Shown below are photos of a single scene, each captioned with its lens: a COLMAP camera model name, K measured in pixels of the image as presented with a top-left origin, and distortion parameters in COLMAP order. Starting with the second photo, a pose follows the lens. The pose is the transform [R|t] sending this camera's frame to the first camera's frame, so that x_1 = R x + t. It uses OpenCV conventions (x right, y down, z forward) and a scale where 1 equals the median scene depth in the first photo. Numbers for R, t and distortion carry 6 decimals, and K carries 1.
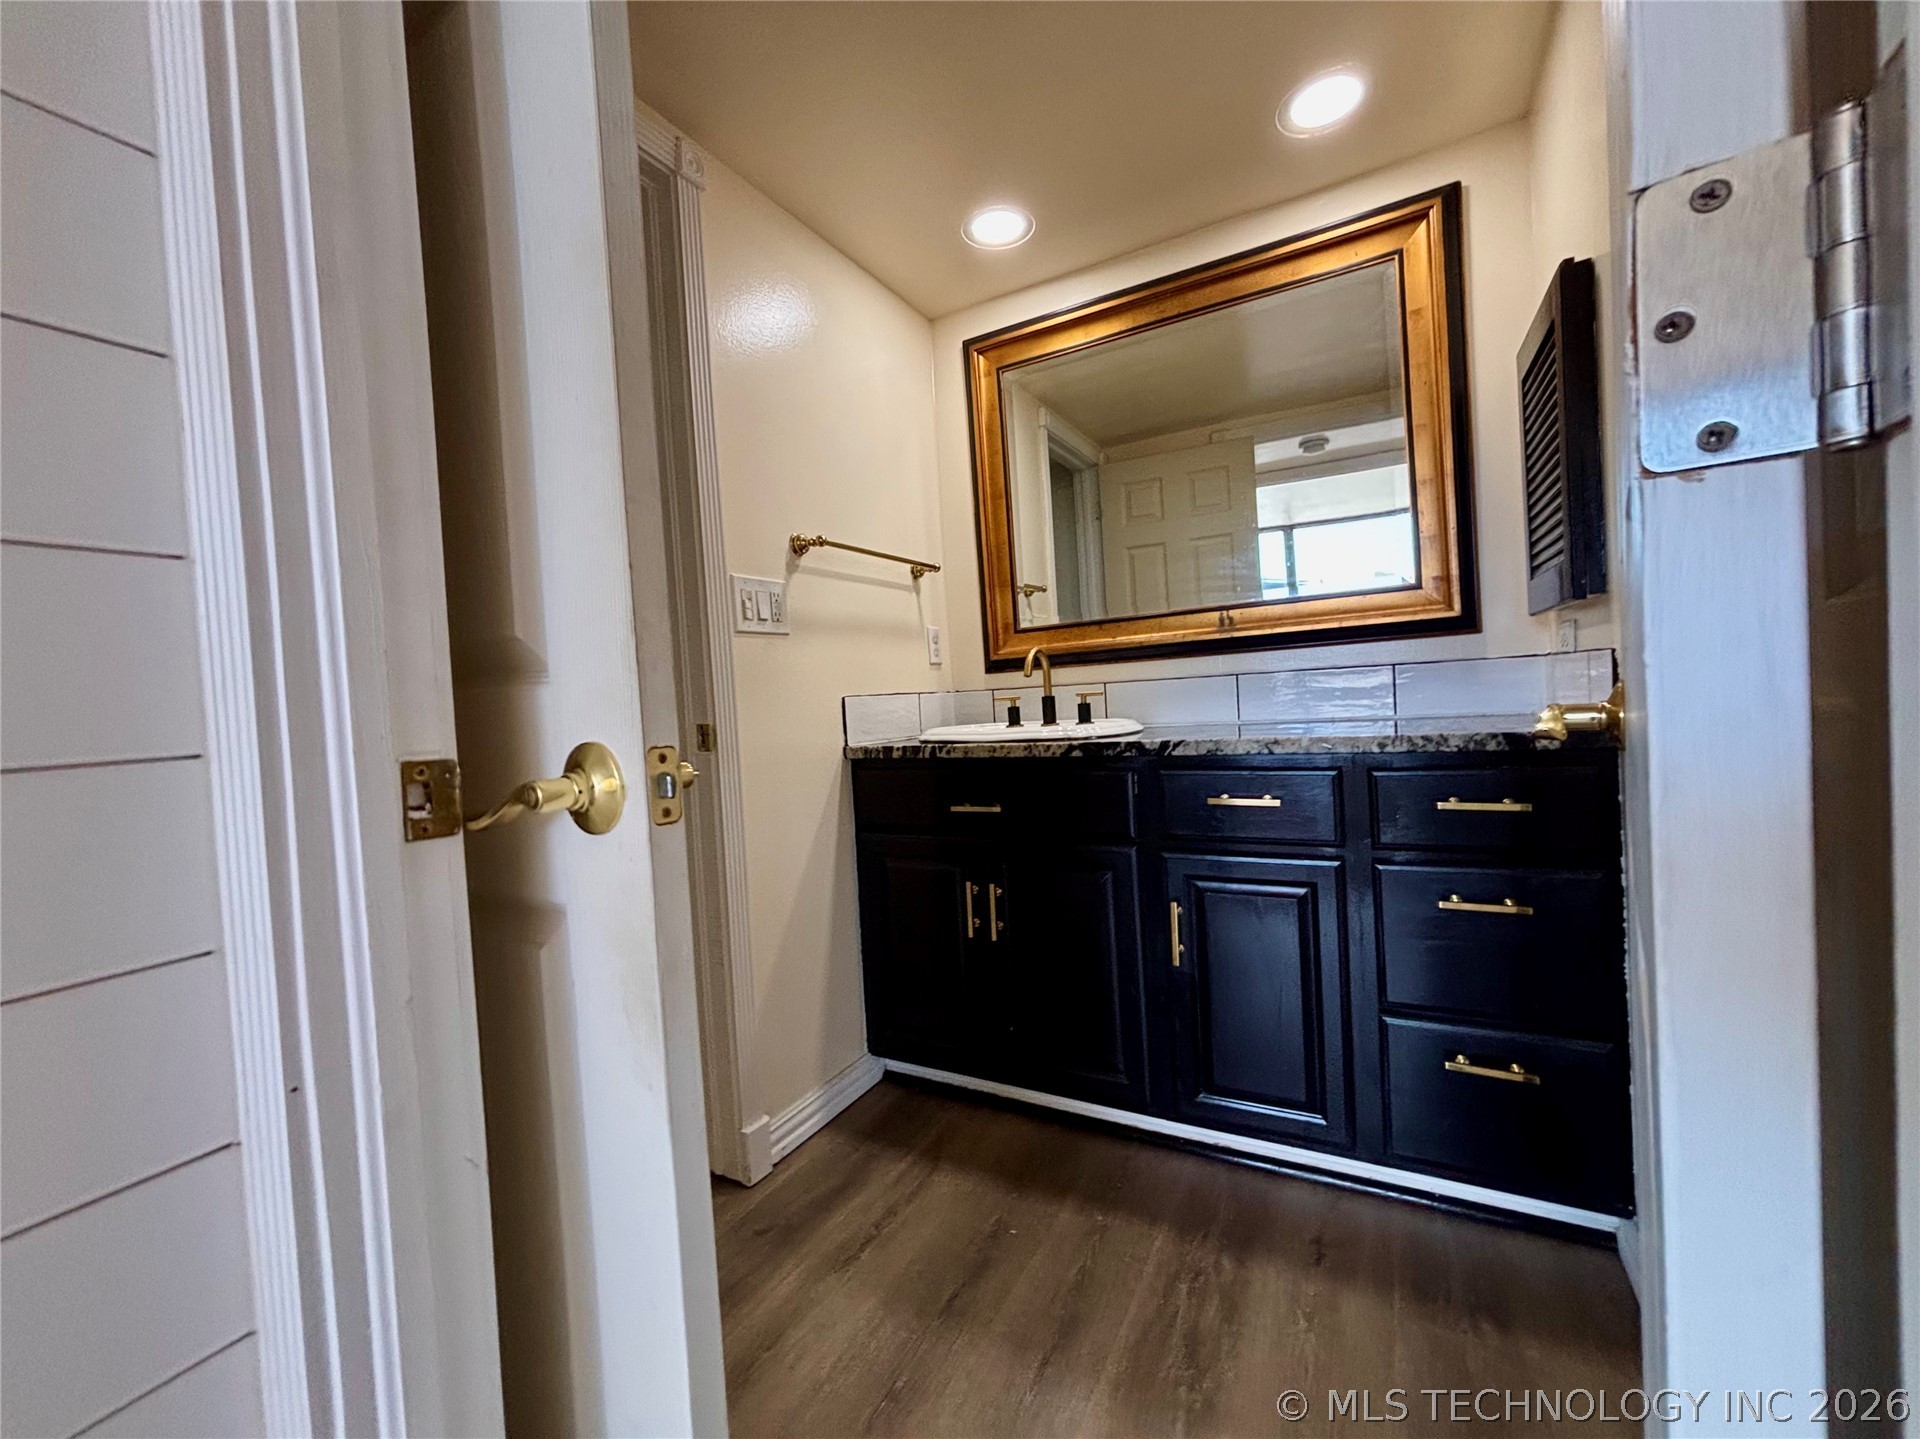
lens RADIAL K [[755.7, 0, 949.2], [0, 755.7, 721.6], [0, 0, 1]] dist [-0.001405, -0.000596]
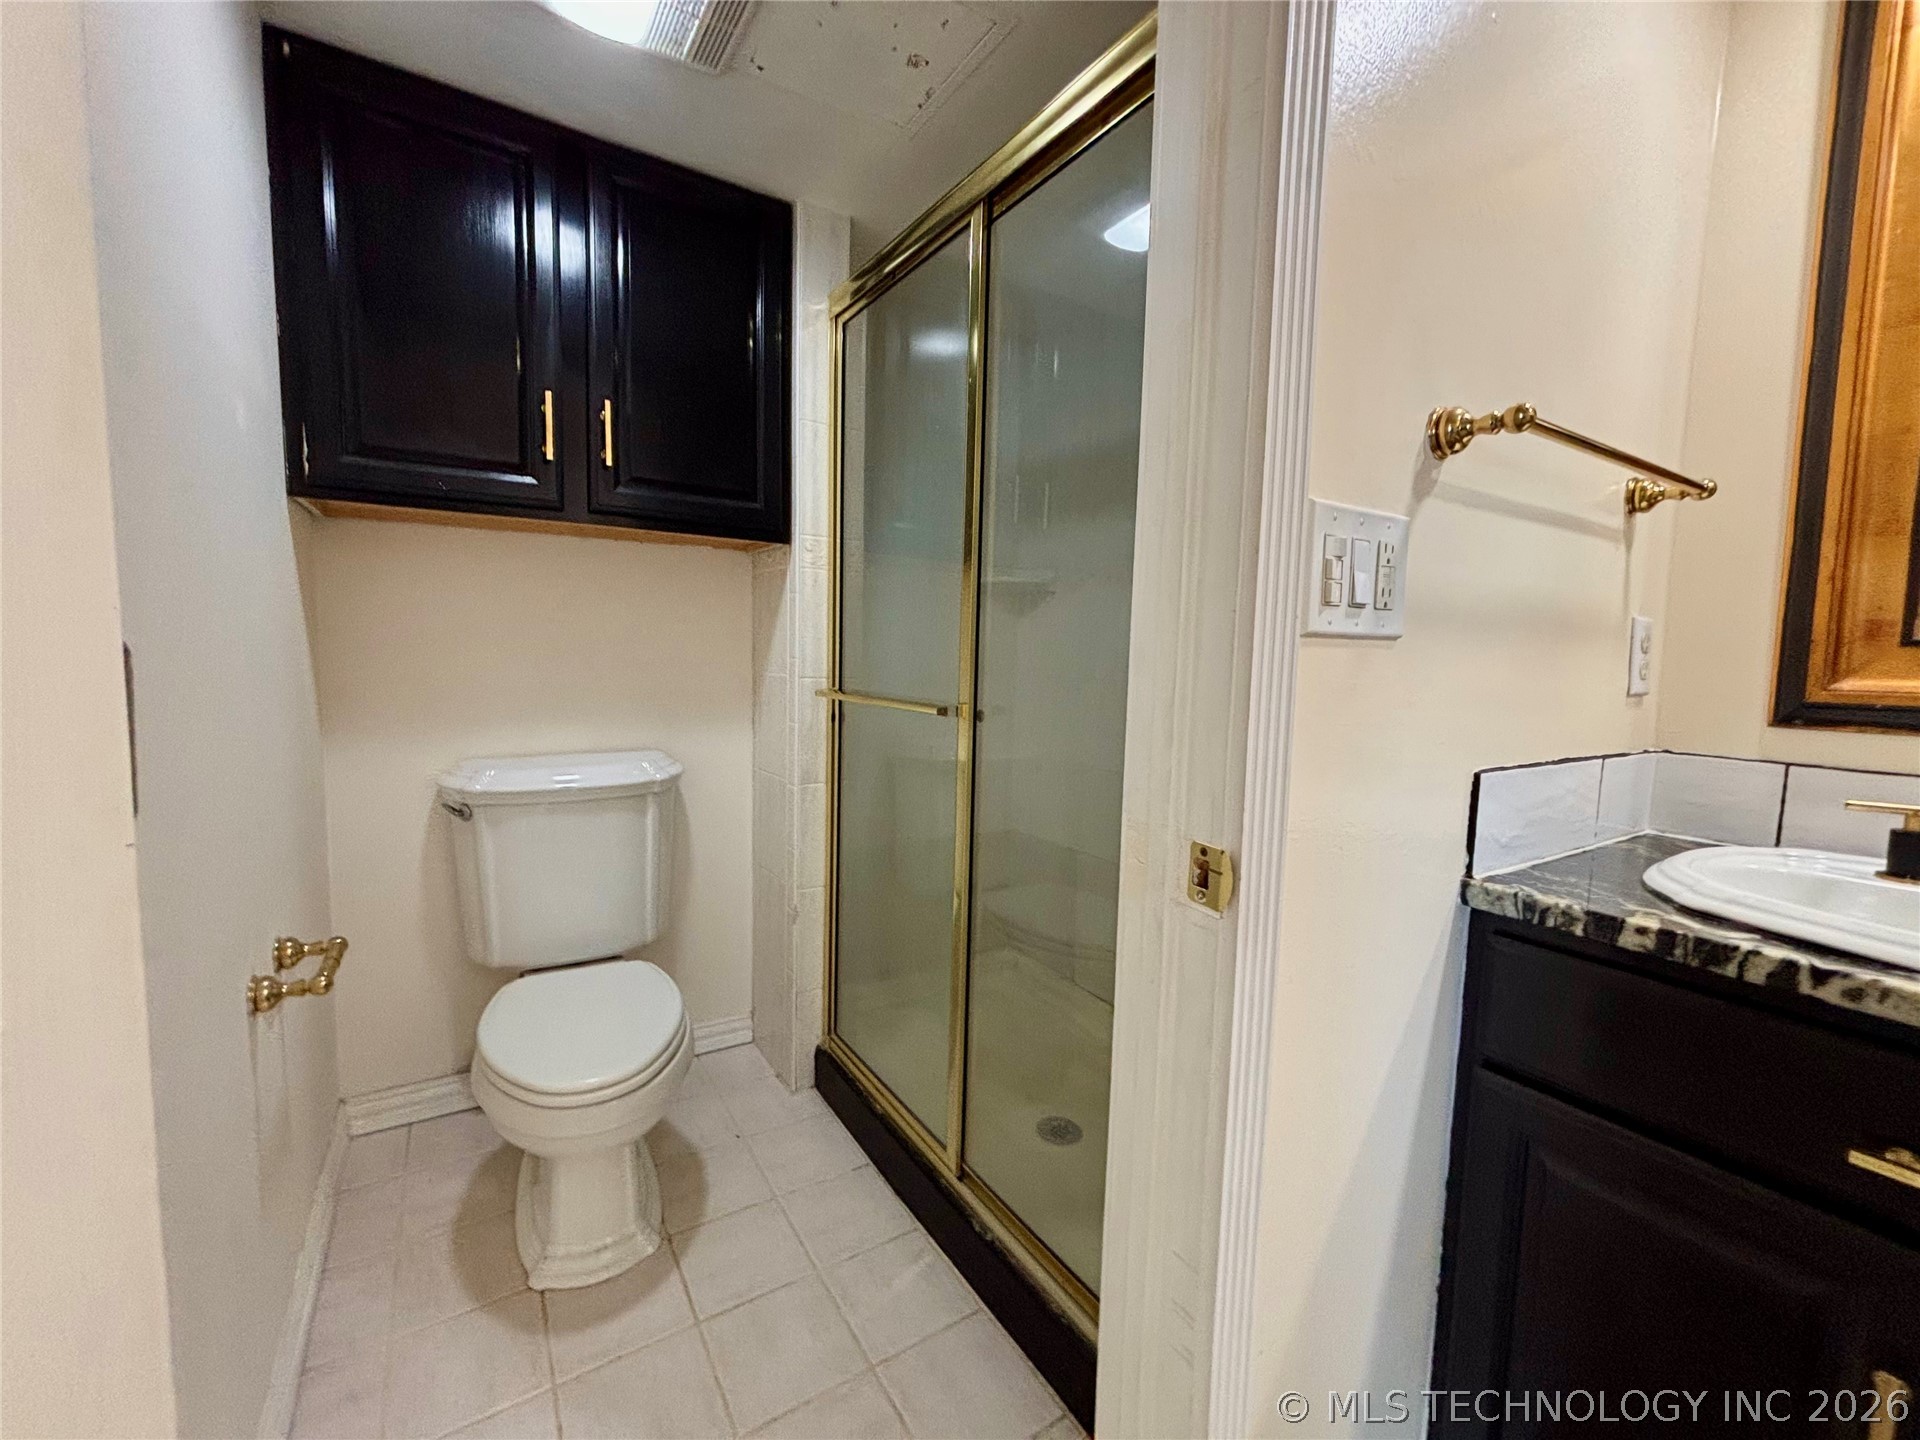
lens RADIAL K [[769.3, 0, 940.4], [0, 769.3, 721.2], [0, 0, 1]] dist [-0.001713, -0.000205]
pose [[0.879267, 0.124740, -0.459705, -0.237913], [-0.092480, 0.991442, 0.092141, -0.084484], [0.467265, -0.038503, 0.883279, 0.478459]]
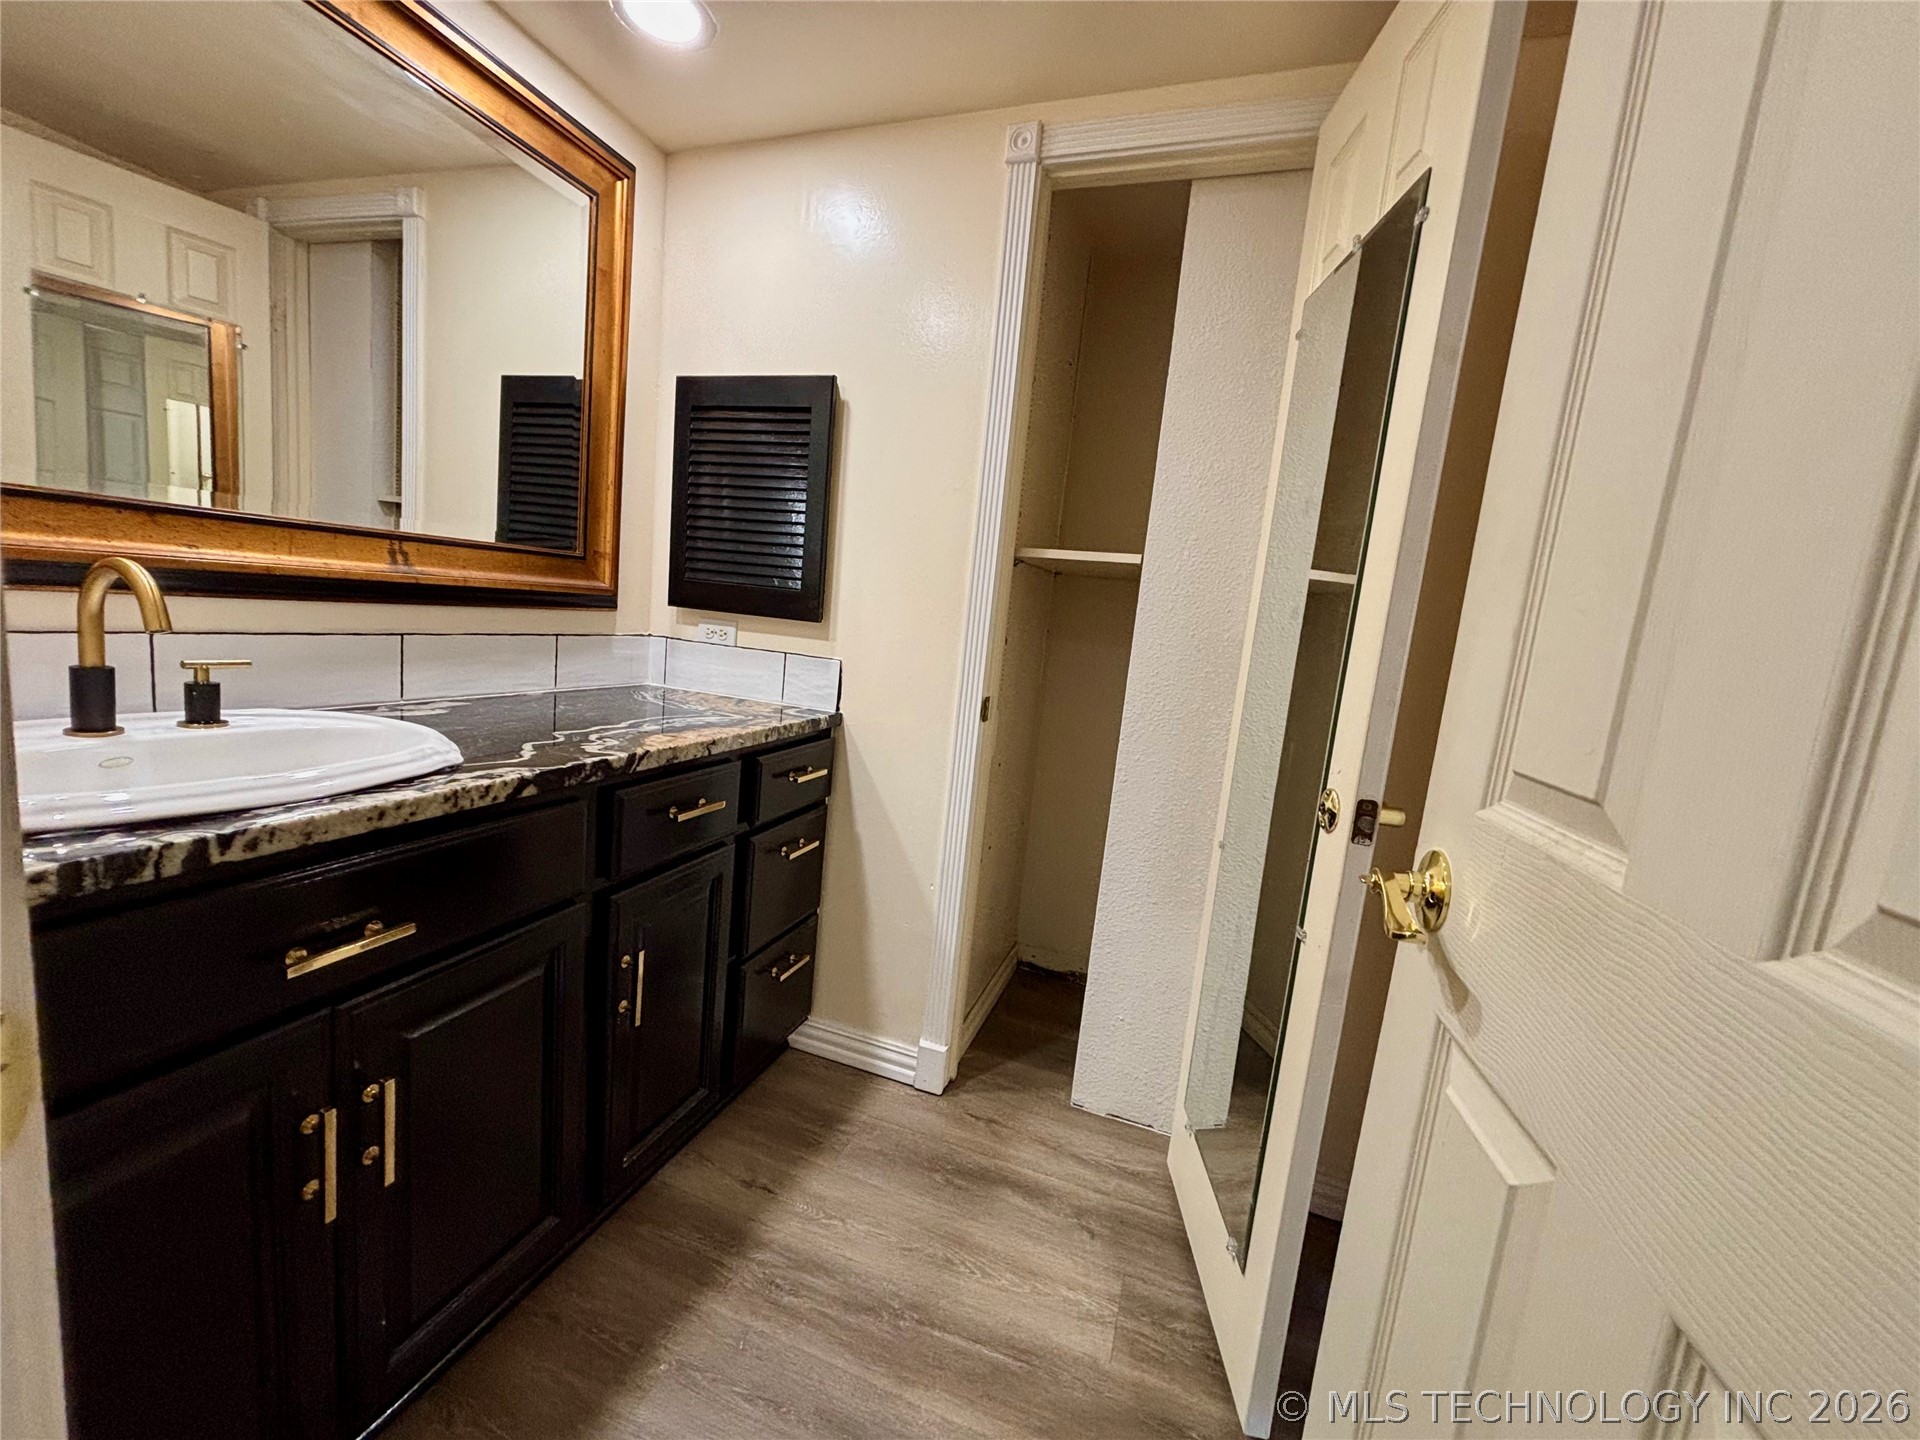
lens RADIAL K [[769.3, 0, 940.4], [0, 769.3, 721.2], [0, 0, 1]] dist [-0.001713, -0.000205]
pose [[-0.165739, -0.097897, 0.981298, -0.465235], [-0.057068, 0.994345, 0.089560, -0.084504], [-0.984517, -0.041157, -0.170389, 0.717642]]
